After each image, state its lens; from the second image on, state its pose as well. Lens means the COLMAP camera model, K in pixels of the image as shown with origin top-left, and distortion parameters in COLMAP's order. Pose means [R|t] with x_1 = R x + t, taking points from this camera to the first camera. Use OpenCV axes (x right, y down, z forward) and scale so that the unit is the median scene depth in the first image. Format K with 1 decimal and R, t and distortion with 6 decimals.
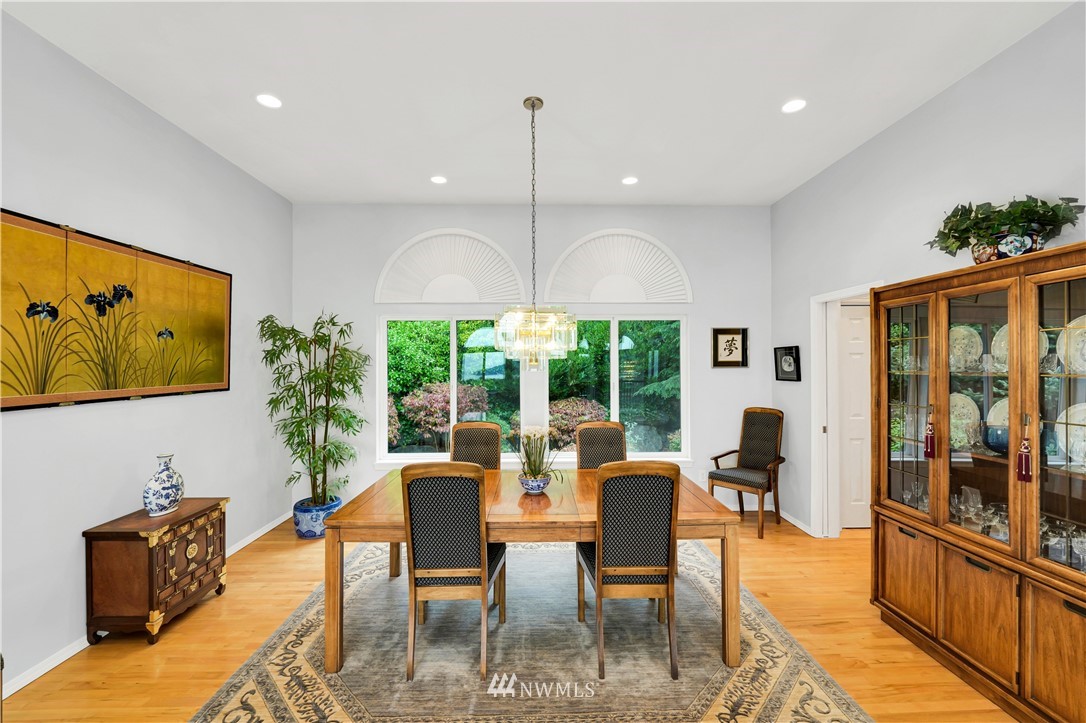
lens RADIAL K [[435.2, 0, 543.4], [0, 435.2, 362.4], [0, 0, 1]] dist [-0.000437, -0.000033]
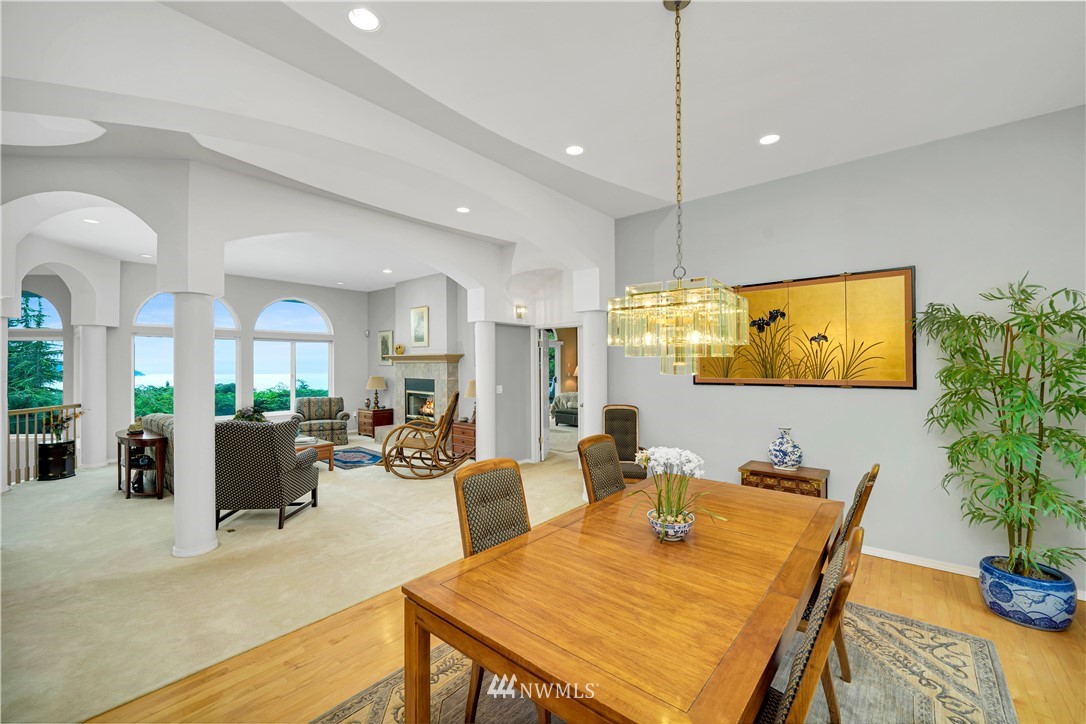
lens RADIAL K [[435.2, 0, 547.3], [0, 435.2, 363.0], [0, 0, 1]] dist [-0.000437, -0.000033]
pose [[-0.651134, 0.000035, -0.758963, 0.687498], [0.006299, 0.999966, -0.005359, 0.010186], [0.758937, -0.008270, -0.651112, 1.368155]]
